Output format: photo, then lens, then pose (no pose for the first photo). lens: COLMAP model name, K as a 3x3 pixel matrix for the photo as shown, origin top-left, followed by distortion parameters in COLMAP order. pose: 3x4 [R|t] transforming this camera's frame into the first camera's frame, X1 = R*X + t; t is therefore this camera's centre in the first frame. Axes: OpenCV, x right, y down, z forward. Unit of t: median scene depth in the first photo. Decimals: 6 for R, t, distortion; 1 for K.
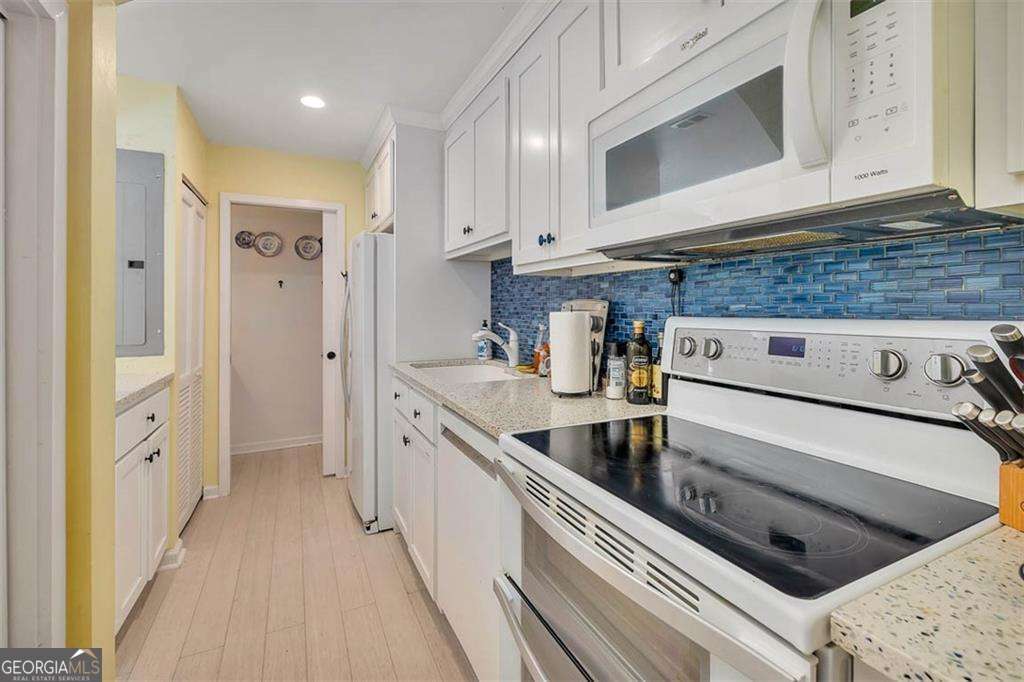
lens RADIAL K [[448.4, 0, 515.9], [0, 448.4, 306.2], [0, 0, 1]] dist [-0.005840, 0.003341]
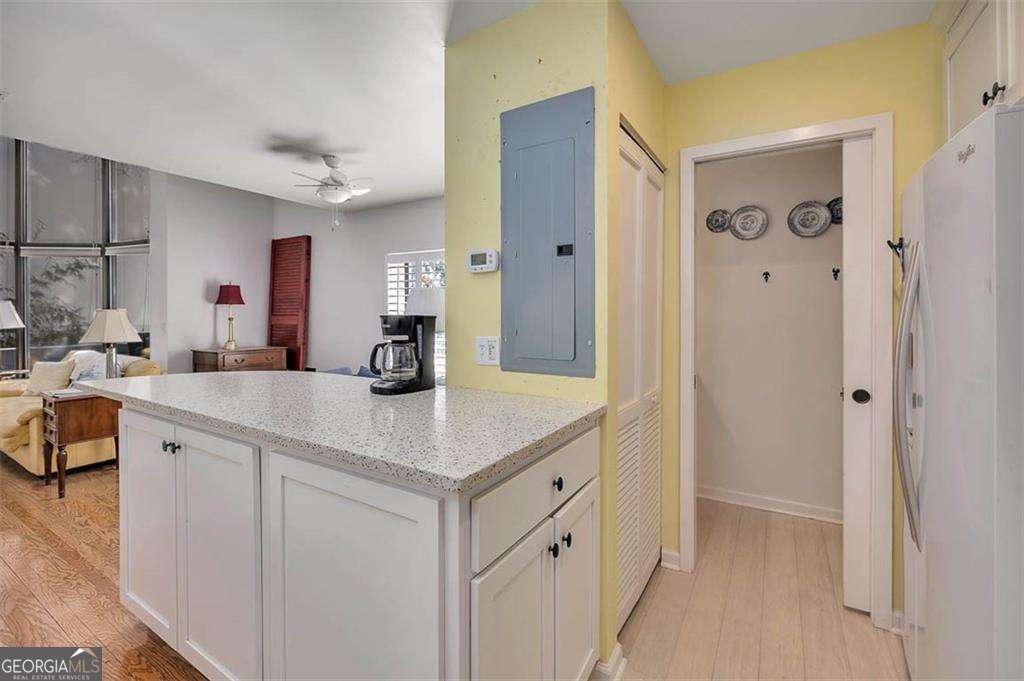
lens RADIAL K [[448.4, 0, 500.3], [0, 448.4, 312.2], [0, 0, 1]] dist [-0.005840, 0.003341]
pose [[0.525982, 0.000921, -0.850495, -0.323835], [0.003719, 0.999987, 0.003384, 0.005386], [0.850487, -0.004943, 0.525972, 0.604185]]
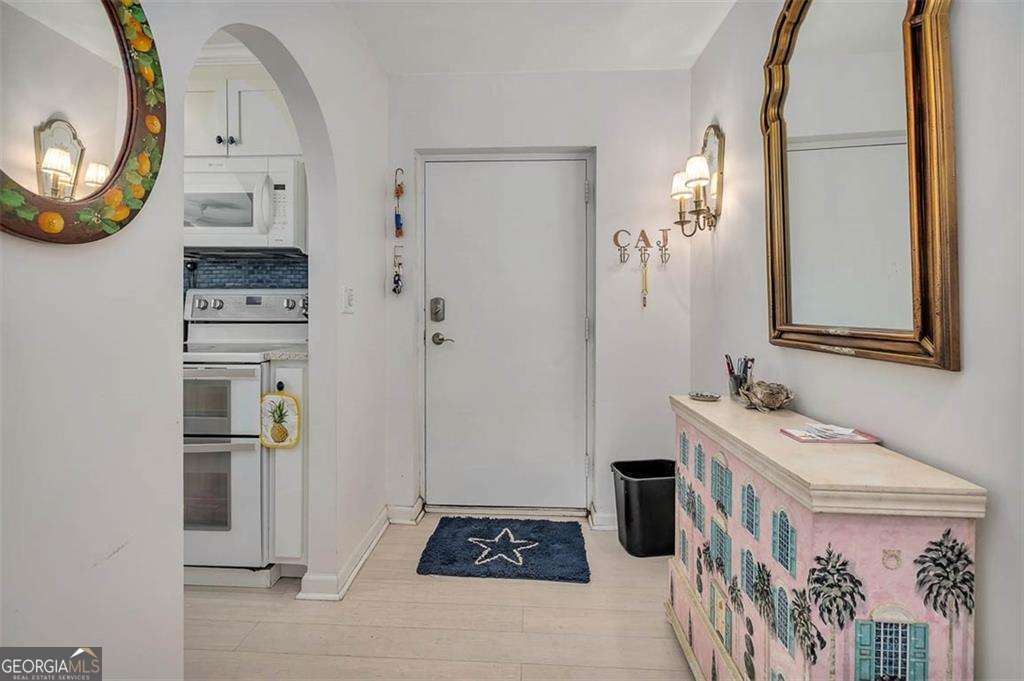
lens RADIAL K [[448.4, 0, 510.3], [0, 448.4, 312.3], [0, 0, 1]] dist [-0.005840, 0.003341]
pose [[0.488837, -0.003865, 0.872367, -0.406310], [-0.011038, 0.999883, 0.010615, 0.058966], [-0.872306, -0.014818, 0.488737, -0.682511]]
